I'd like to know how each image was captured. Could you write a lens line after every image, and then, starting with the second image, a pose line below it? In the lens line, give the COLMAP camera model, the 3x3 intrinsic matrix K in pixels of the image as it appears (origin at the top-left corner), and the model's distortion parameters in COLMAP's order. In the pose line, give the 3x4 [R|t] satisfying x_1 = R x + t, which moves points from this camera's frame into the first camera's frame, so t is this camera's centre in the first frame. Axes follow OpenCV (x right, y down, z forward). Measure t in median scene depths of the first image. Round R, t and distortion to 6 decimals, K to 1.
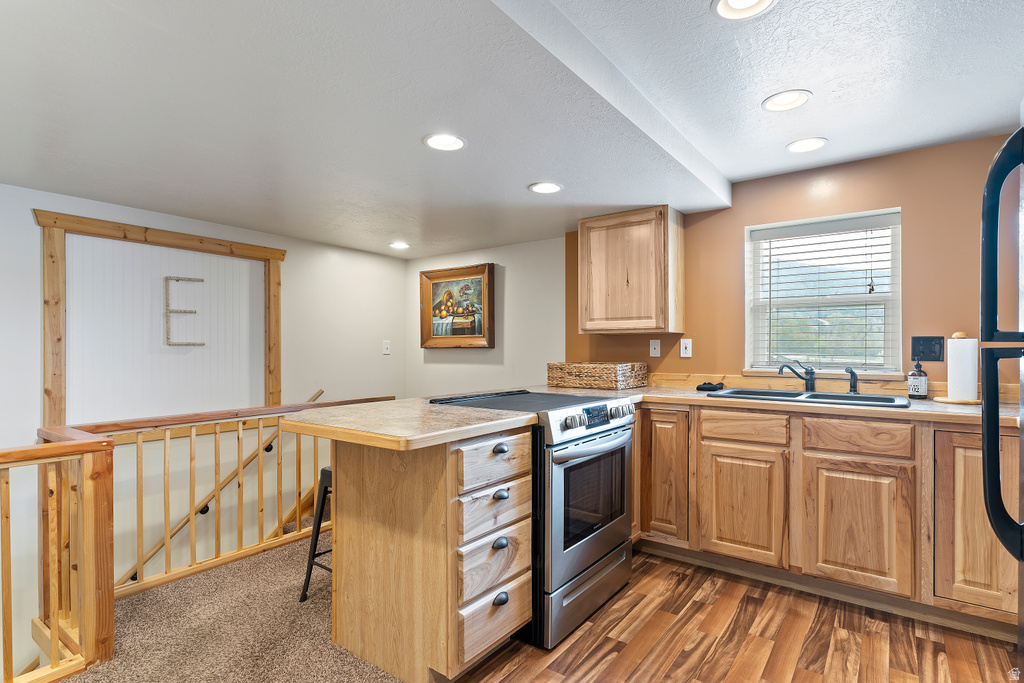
lens RADIAL K [[517.6, 0, 510.3], [0, 517.6, 344.9], [0, 0, 1]] dist [-0.001172, 0.000105]
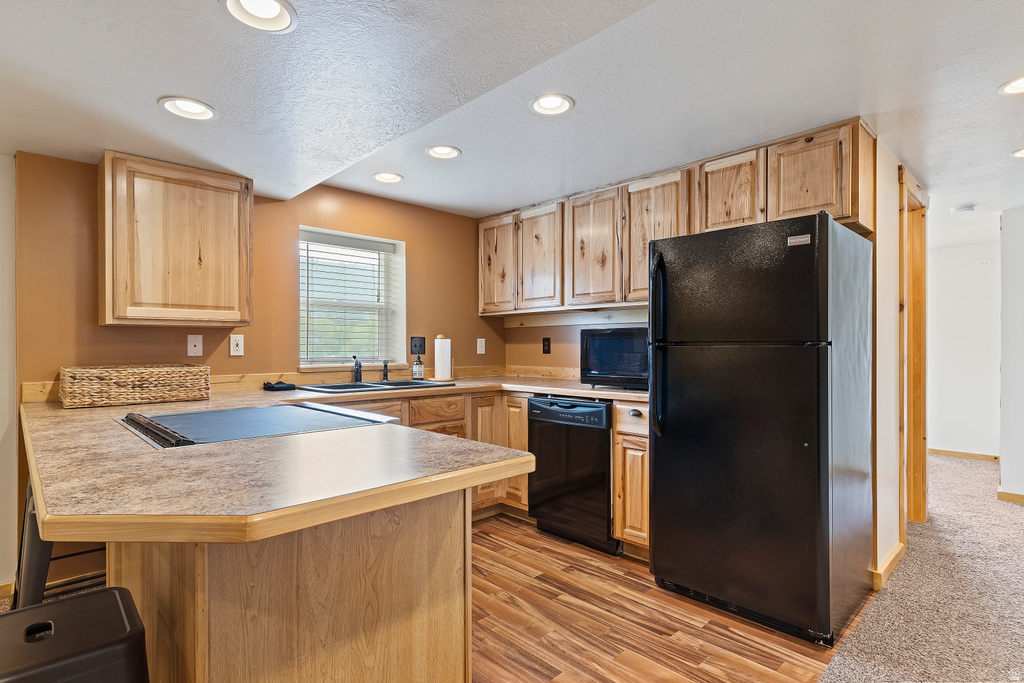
lens RADIAL K [[517.6, 0, 520.2], [0, 517.6, 344.3], [0, 0, 1]] dist [-0.001172, 0.000105]
pose [[0.163400, 0.000497, 0.986560, -0.471545], [-0.005294, 0.999986, 0.000373, 0.001912], [-0.986546, -0.005284, 0.163400, 0.411590]]
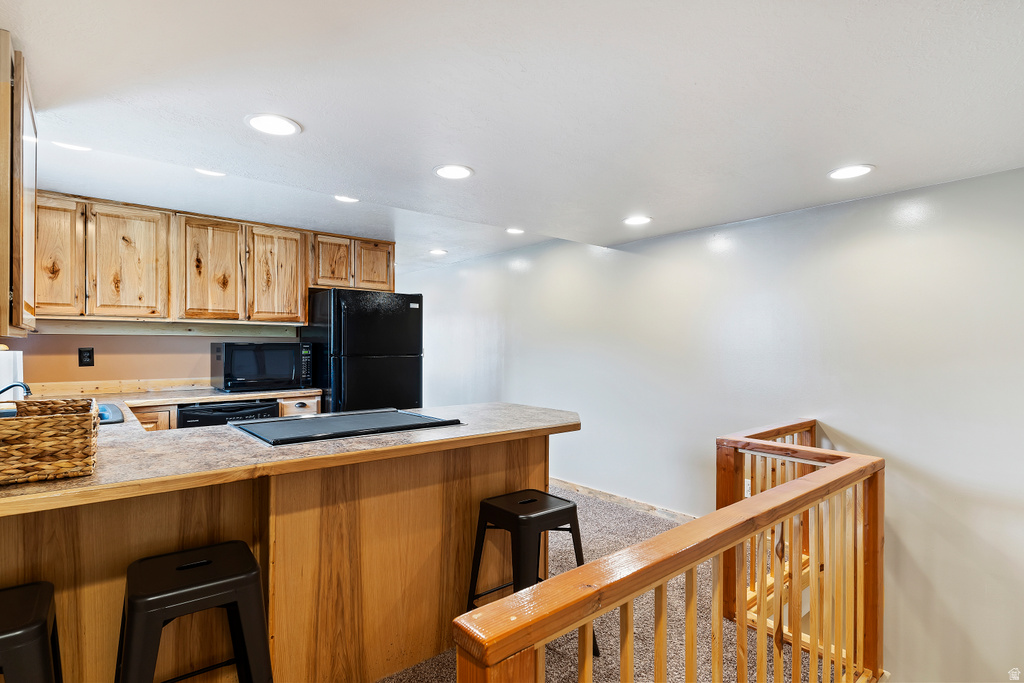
lens RADIAL K [[517.6, 0, 510.4], [0, 517.6, 344.6], [0, 0, 1]] dist [-0.001172, 0.000105]
pose [[-0.975593, -0.004818, 0.219535, -0.334719], [-0.006354, 0.999960, -0.006292, -0.018969], [-0.219496, -0.007533, -0.975584, 1.381481]]
